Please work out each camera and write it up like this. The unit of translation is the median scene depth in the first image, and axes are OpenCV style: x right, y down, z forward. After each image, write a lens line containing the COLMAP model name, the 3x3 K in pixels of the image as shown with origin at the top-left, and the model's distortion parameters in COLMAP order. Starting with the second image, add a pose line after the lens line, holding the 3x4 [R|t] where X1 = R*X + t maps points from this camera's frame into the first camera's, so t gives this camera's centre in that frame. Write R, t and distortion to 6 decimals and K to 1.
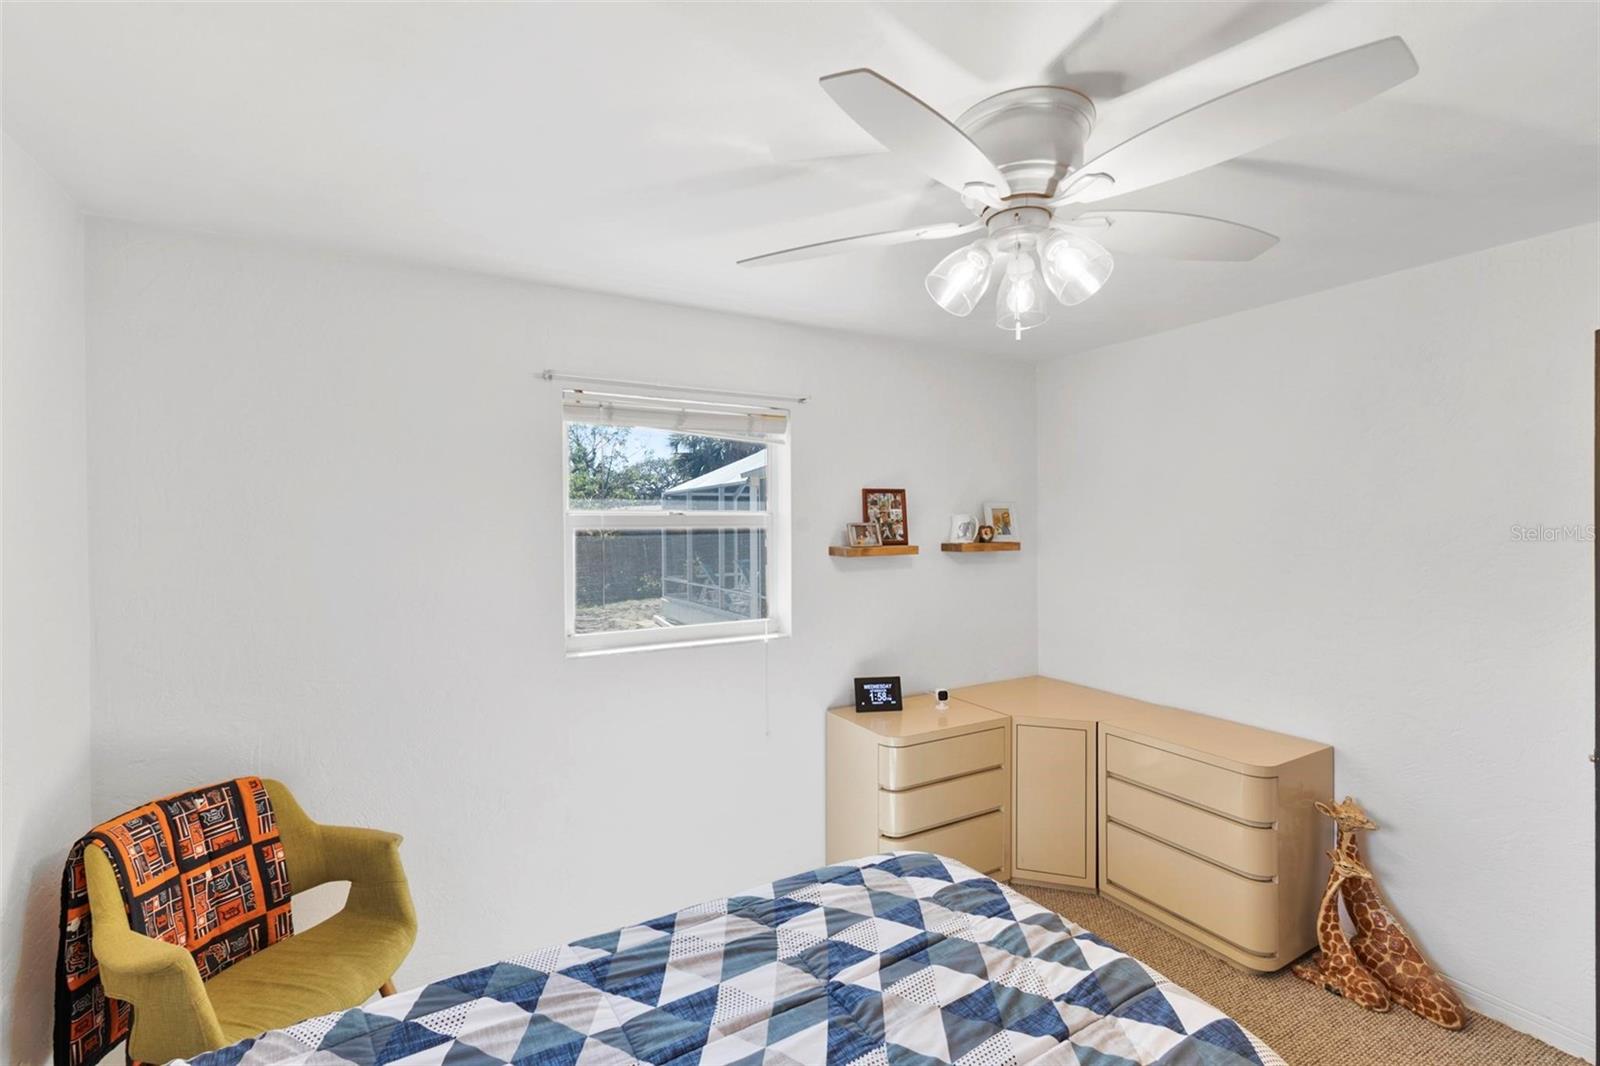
lens RADIAL K [[691.6, 0, 801.1], [0, 691.6, 529.3], [0, 0, 1]] dist [0.008983, -0.002800]
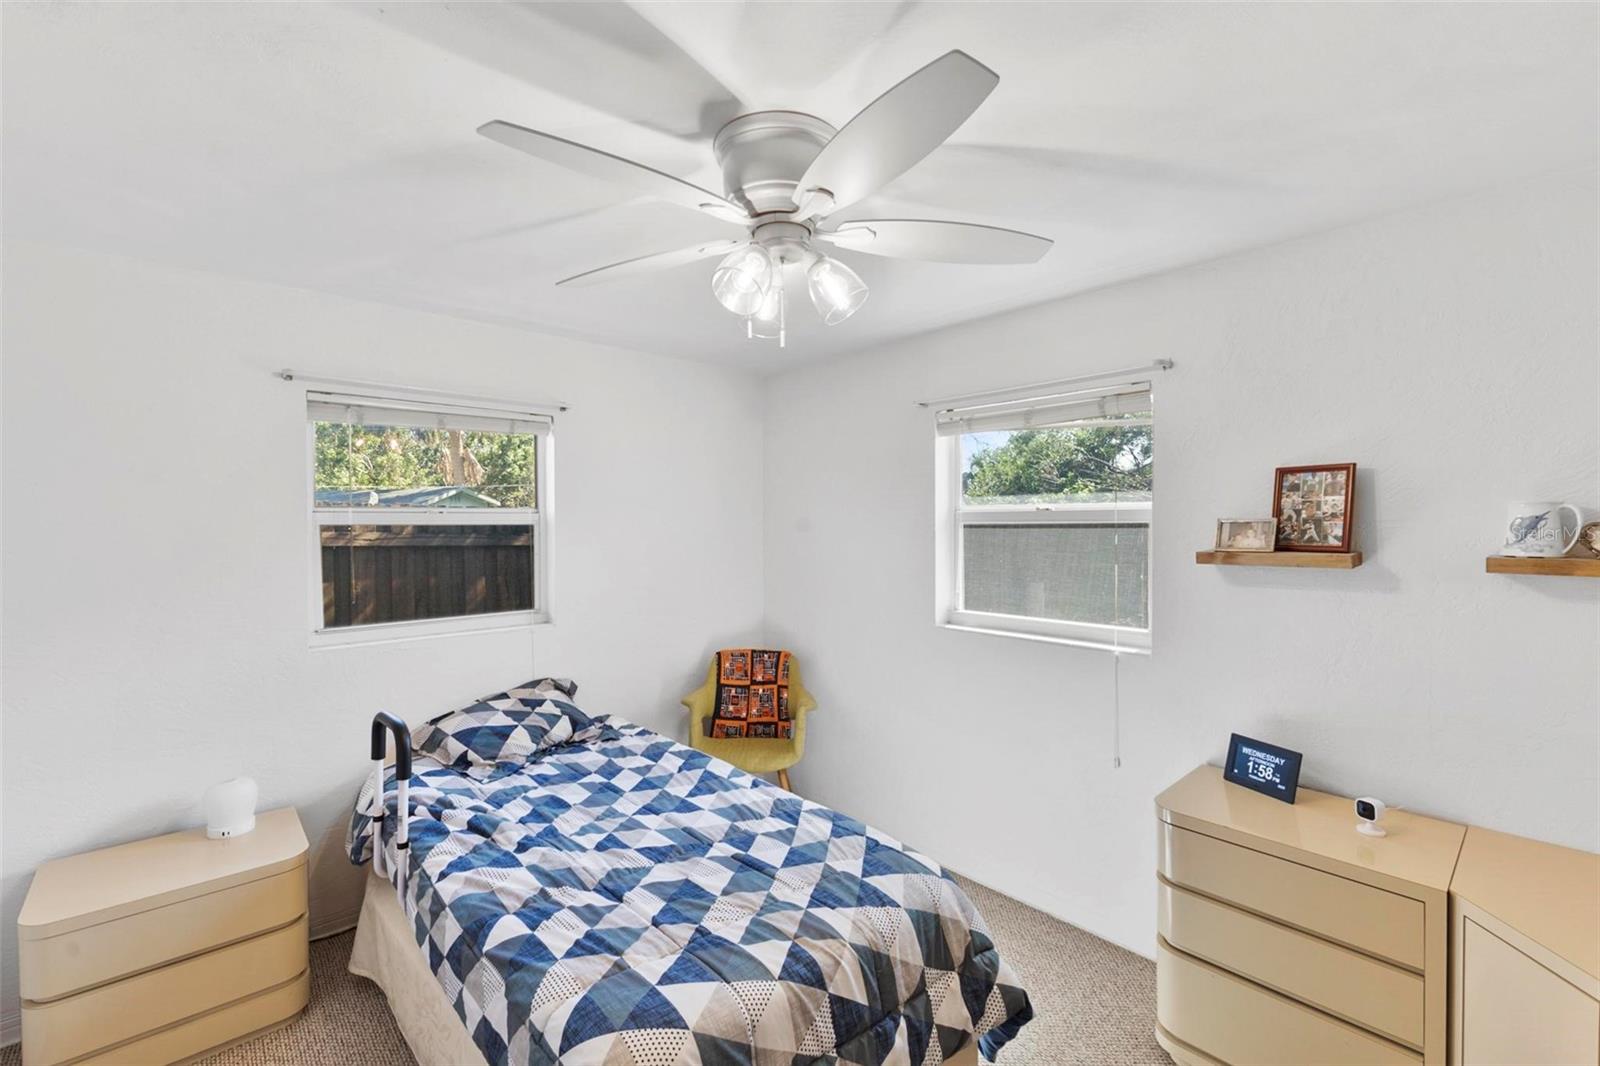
lens RADIAL K [[691.6, 0, 799.4], [0, 691.6, 531.9], [0, 0, 1]] dist [0.008983, -0.002800]
pose [[0.212769, 0.022680, -0.976839, 1.099632], [-0.001058, 0.999735, 0.022981, -0.017556], [0.977102, -0.003856, 0.212737, 0.649767]]
